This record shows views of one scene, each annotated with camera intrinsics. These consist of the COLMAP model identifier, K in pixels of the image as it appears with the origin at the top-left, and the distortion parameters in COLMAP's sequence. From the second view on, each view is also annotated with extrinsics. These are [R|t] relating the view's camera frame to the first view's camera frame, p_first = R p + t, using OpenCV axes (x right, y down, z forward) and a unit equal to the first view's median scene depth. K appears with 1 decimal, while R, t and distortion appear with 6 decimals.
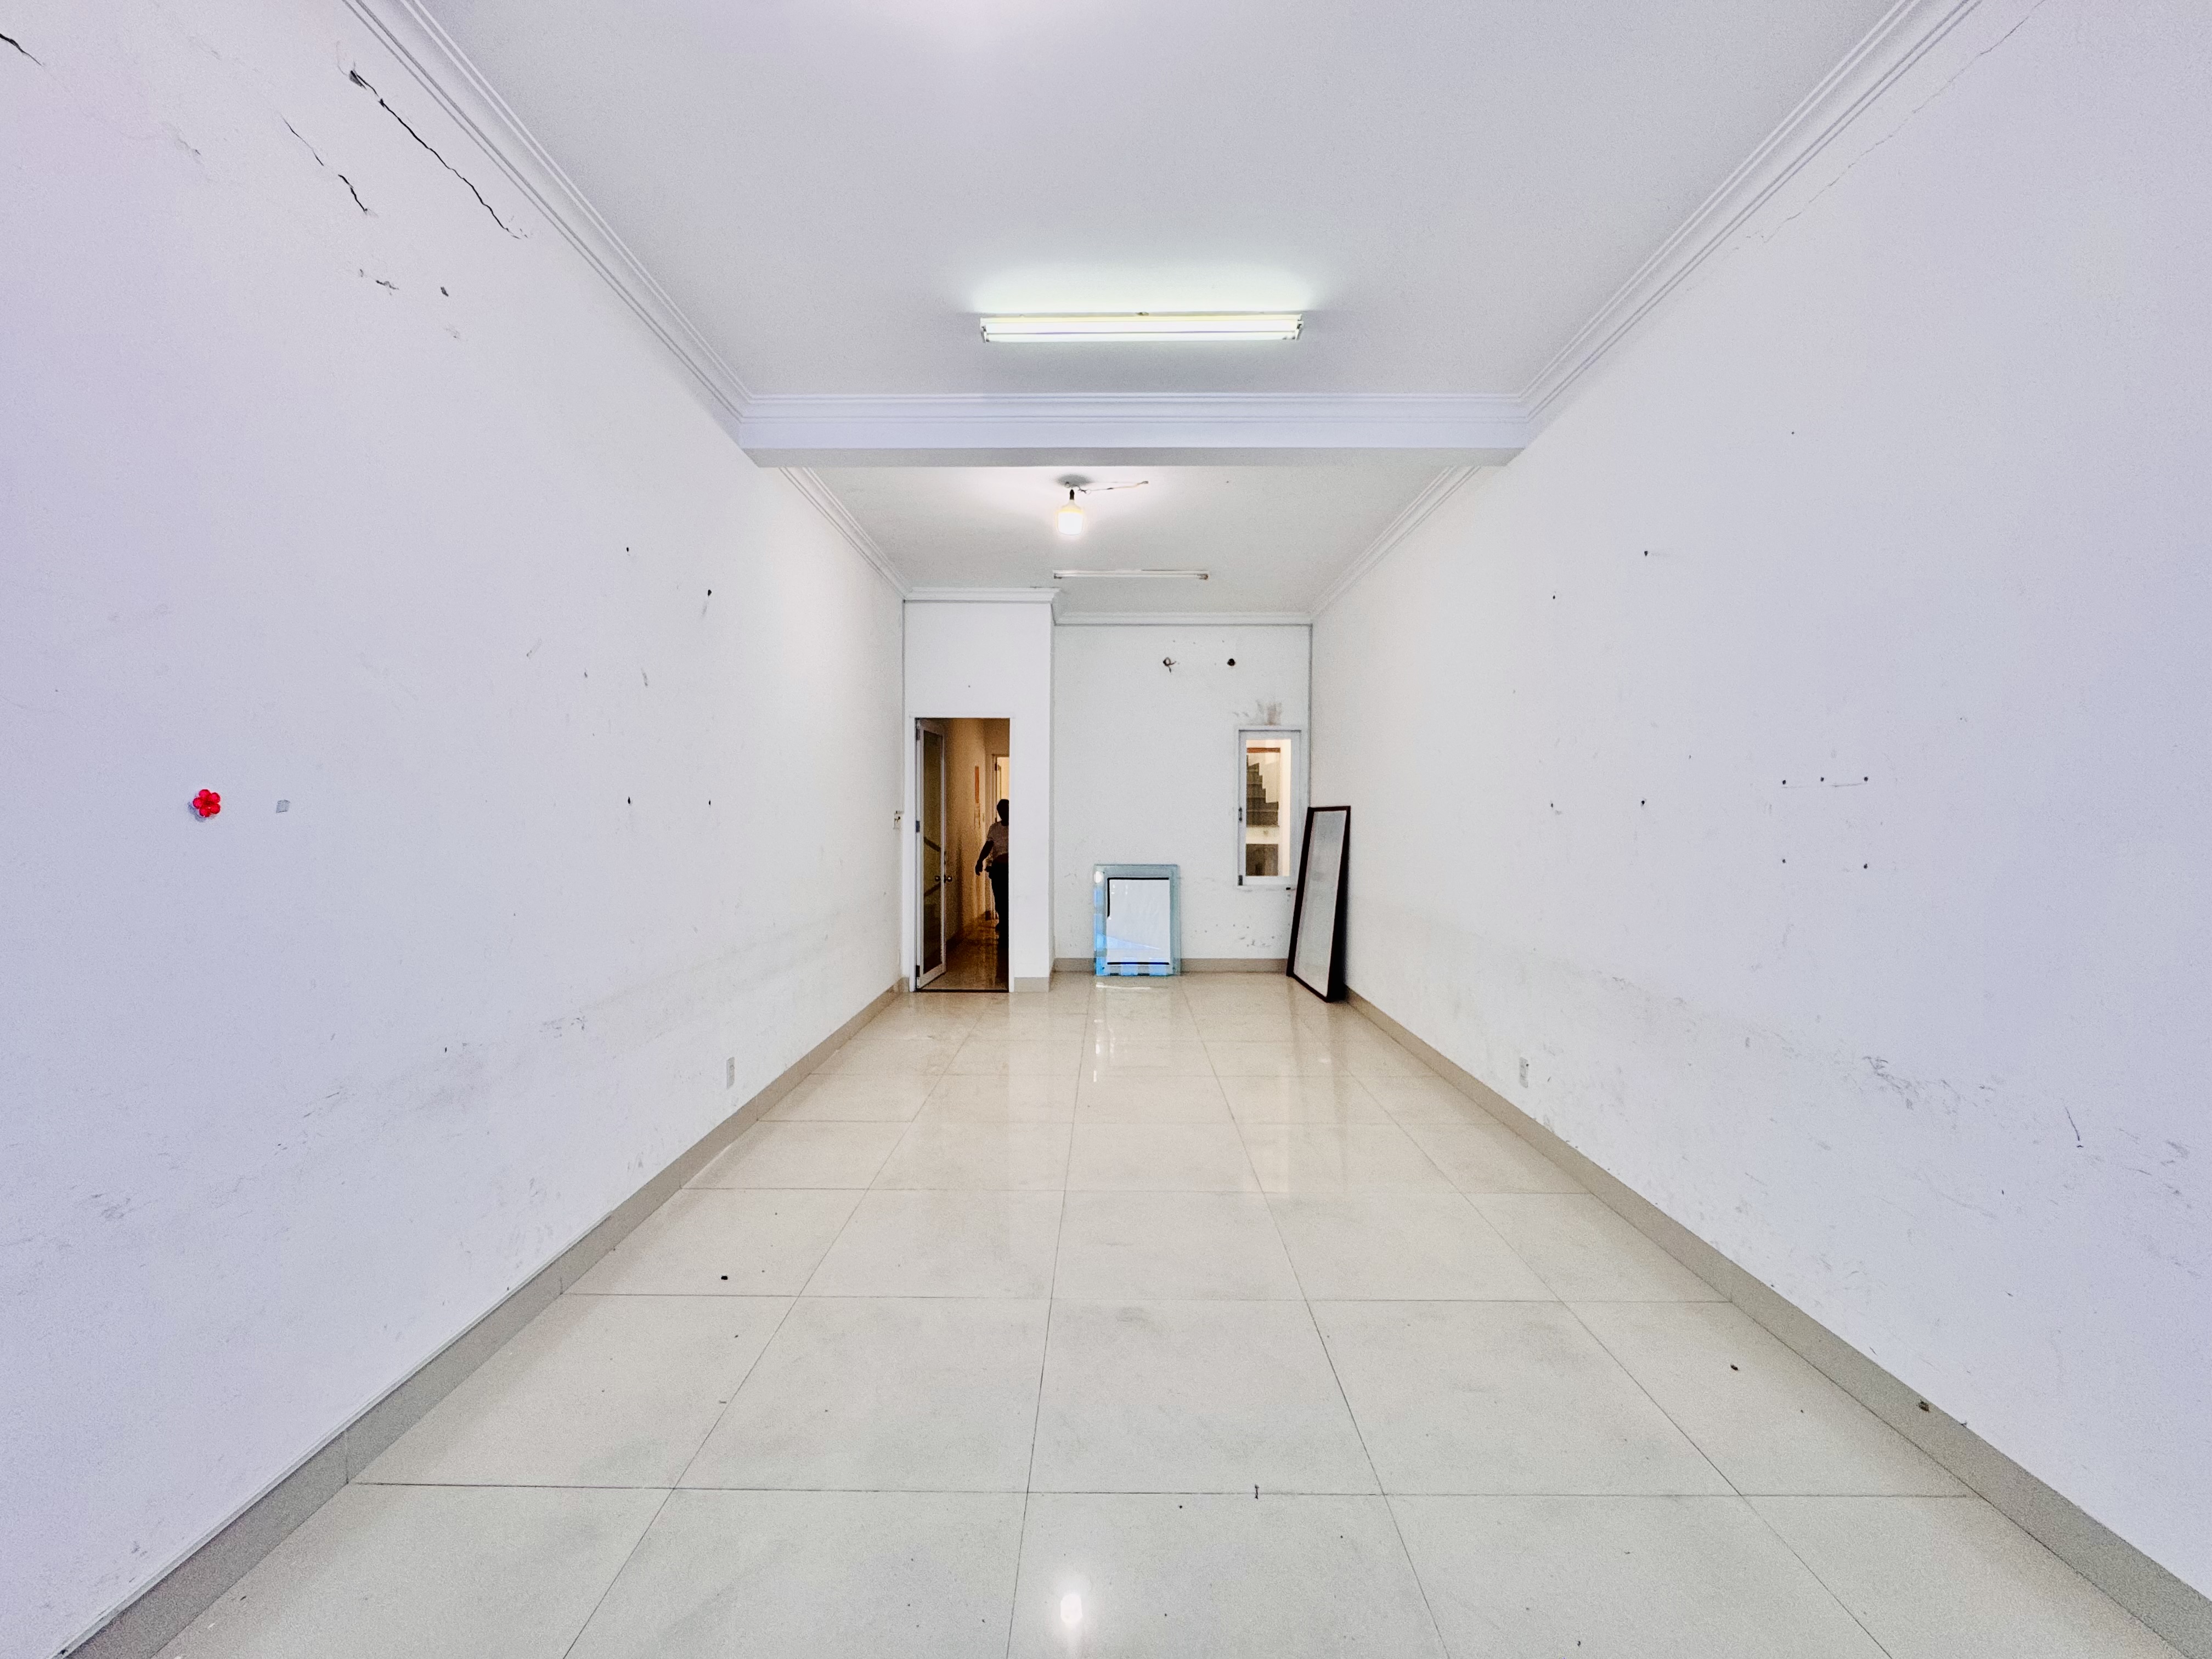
lens RADIAL K [[889.1, 0, 1106.3], [0, 889.1, 824.8], [0, 0, 1]] dist [-0.003638, 0.000555]
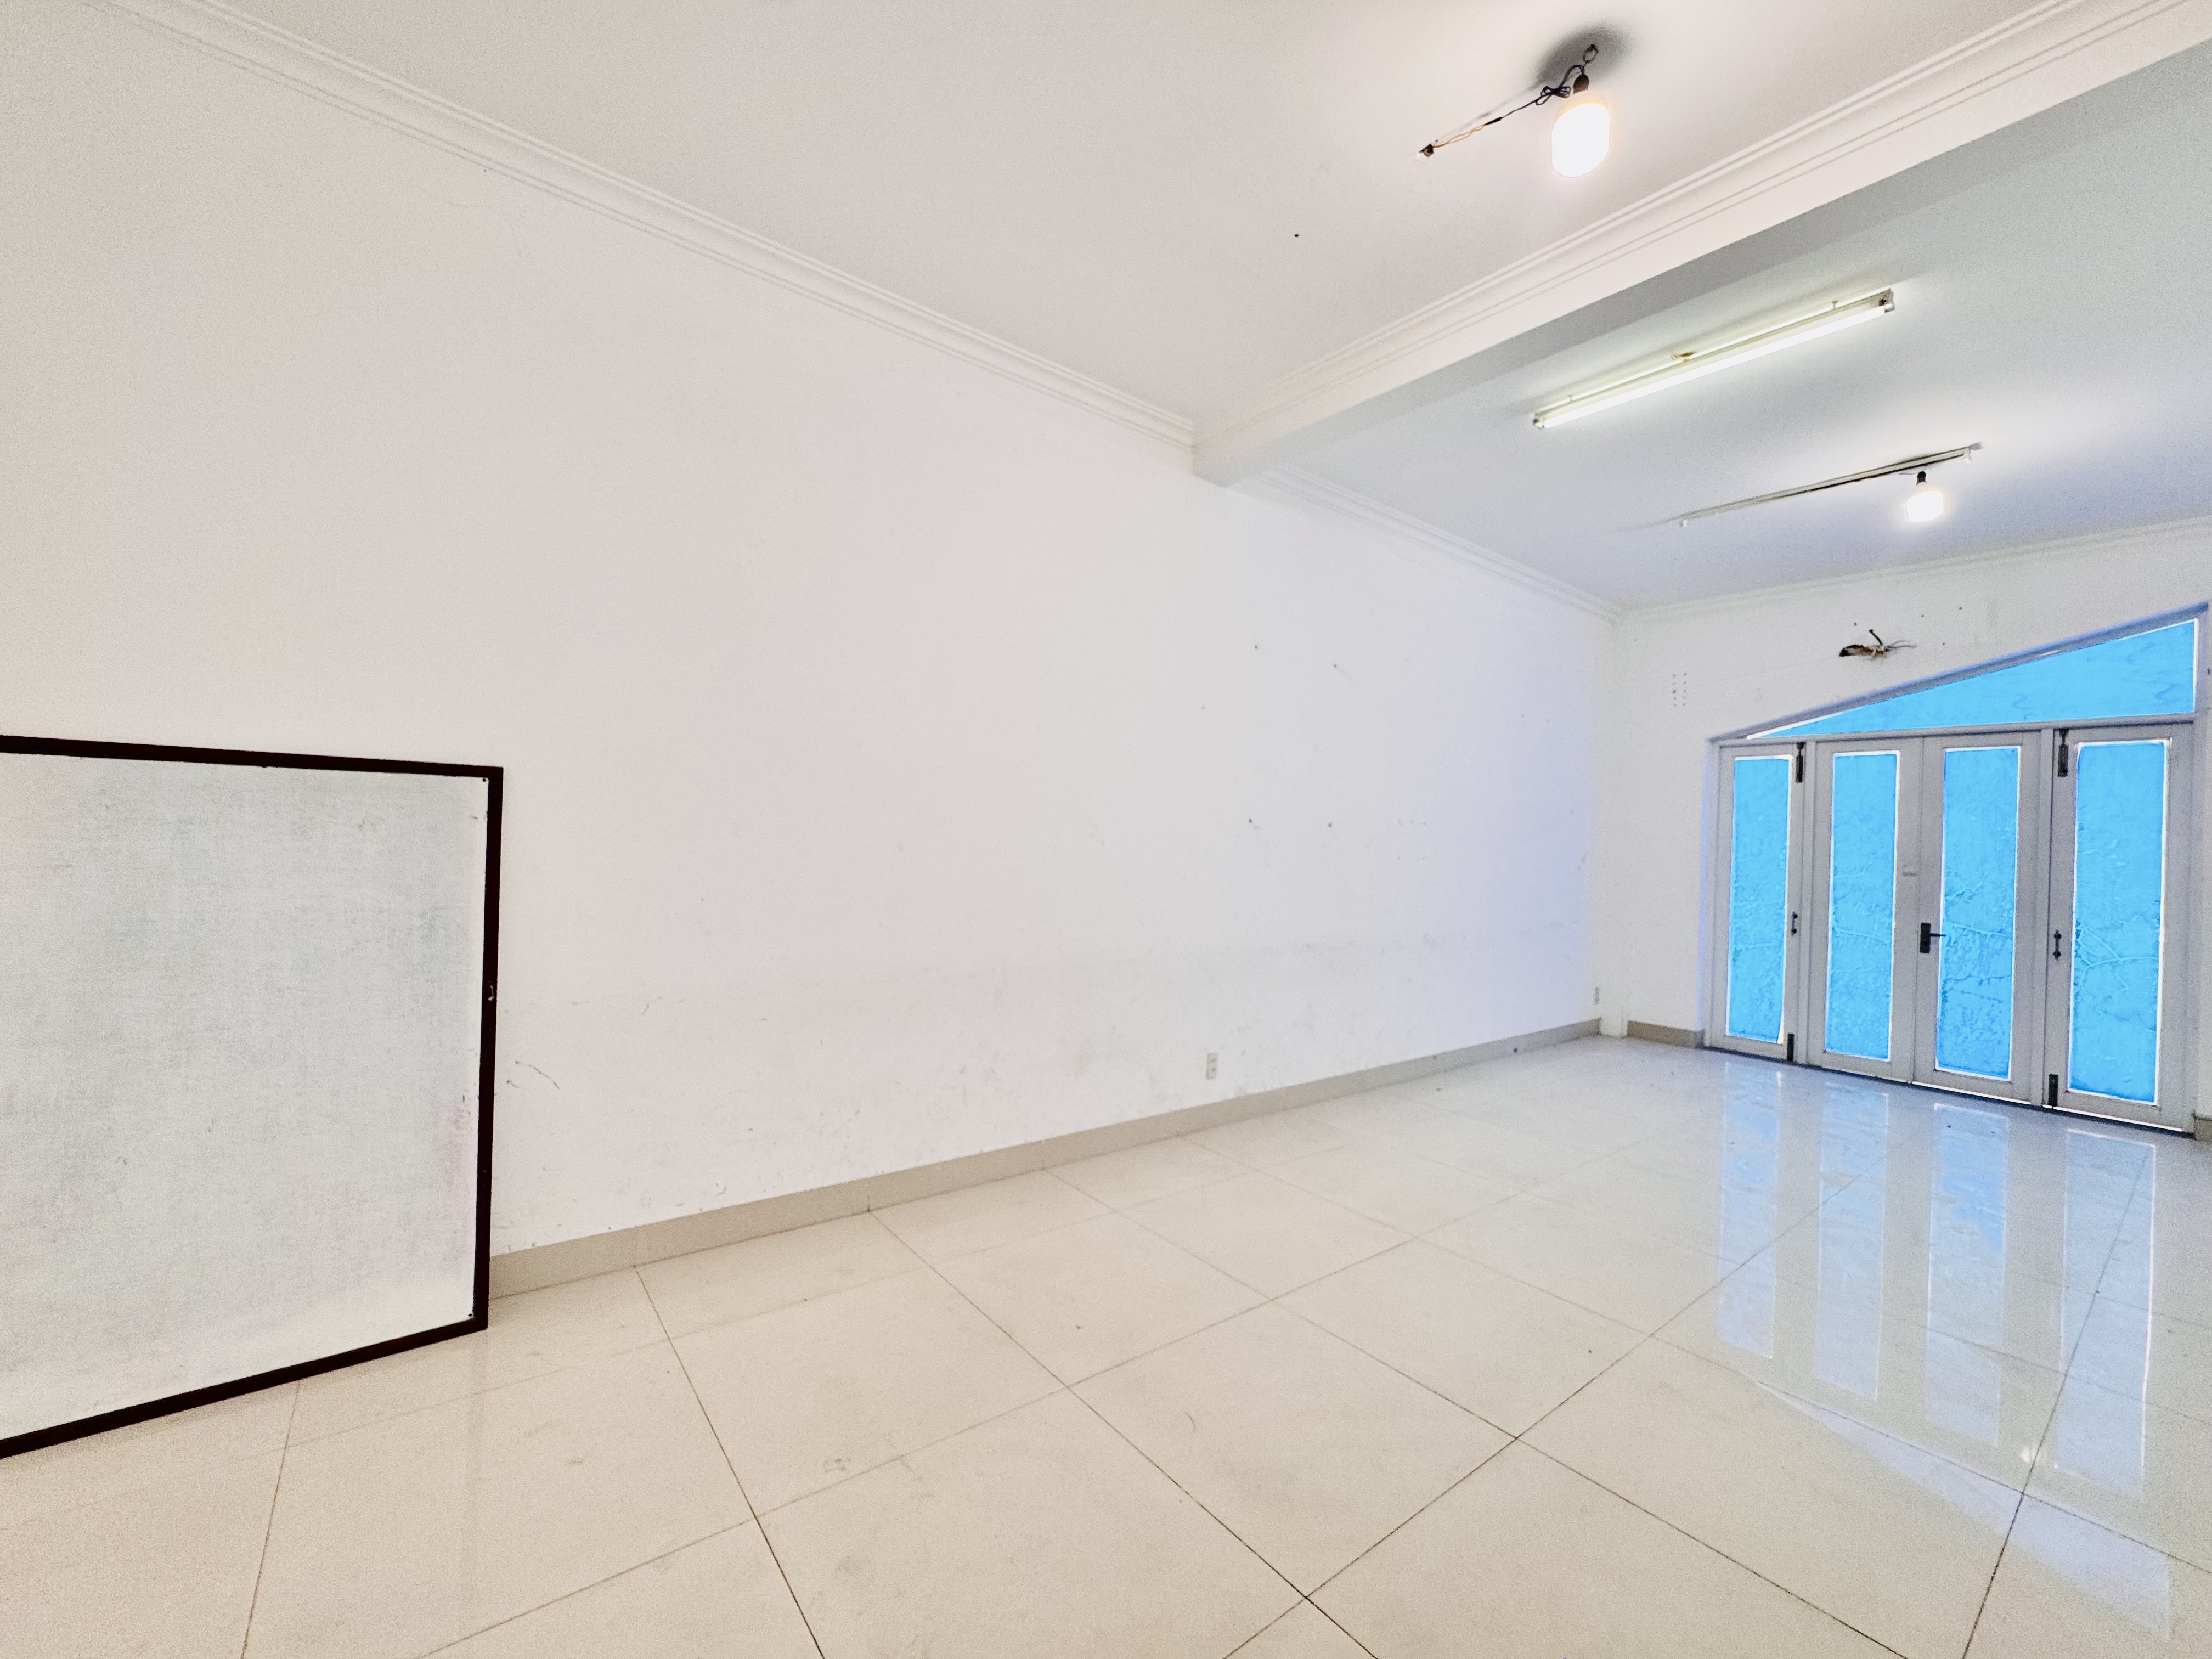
lens RADIAL K [[889.1, 0, 1106.4], [0, 889.1, 834.3], [0, 0, 1]] dist [-0.003638, 0.000555]
pose [[-0.624272, -0.019059, 0.780975, -0.310726], [-0.027033, 0.999631, 0.002786, -0.003272], [-0.780739, -0.019373, -0.624557, 1.916964]]
